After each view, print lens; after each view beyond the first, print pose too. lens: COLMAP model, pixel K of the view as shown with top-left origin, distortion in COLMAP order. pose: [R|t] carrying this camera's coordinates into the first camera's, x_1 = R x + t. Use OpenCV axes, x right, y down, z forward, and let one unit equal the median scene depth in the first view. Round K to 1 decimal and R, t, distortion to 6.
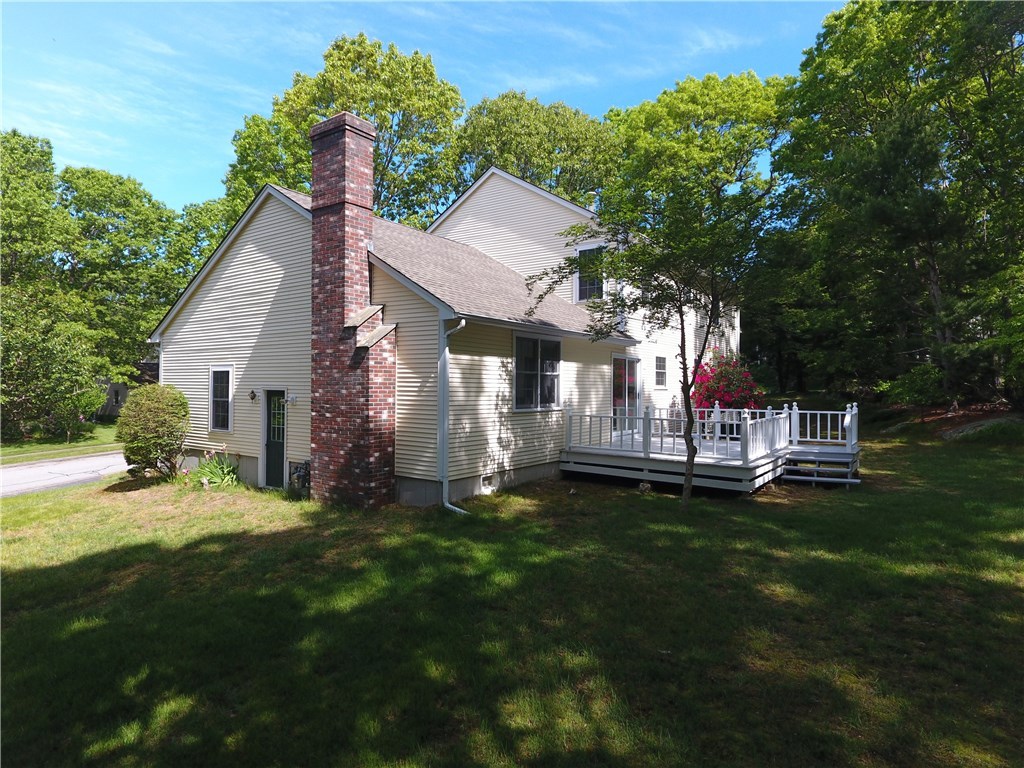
lens RADIAL K [[592.5, 0, 512.0], [0, 592.5, 384.0], [0, 0, 1]] dist [-0.035758, -0.000735]
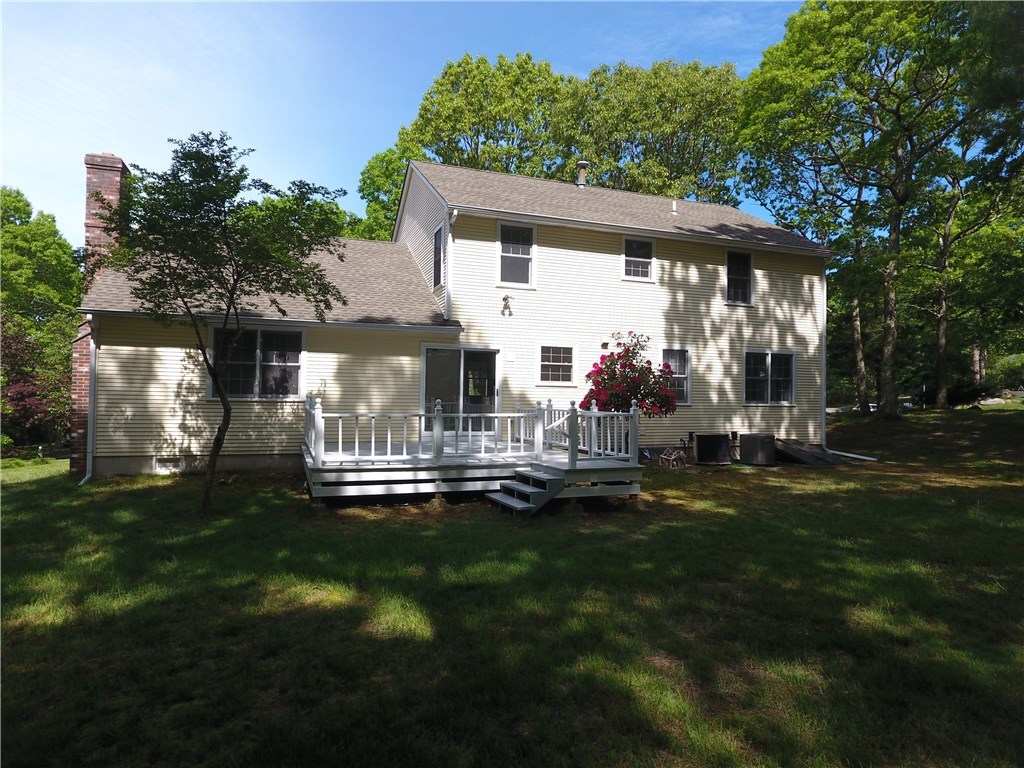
lens RADIAL K [[592.5, 0, 512.0], [0, 592.5, 384.0], [0, 0, 1]] dist [-0.035758, -0.000735]
pose [[0.843420, 0.002207, -0.537250, 1.043499], [-0.009392, 0.999899, -0.010636, 0.024734], [0.537172, 0.014017, 0.843356, 0.426172]]
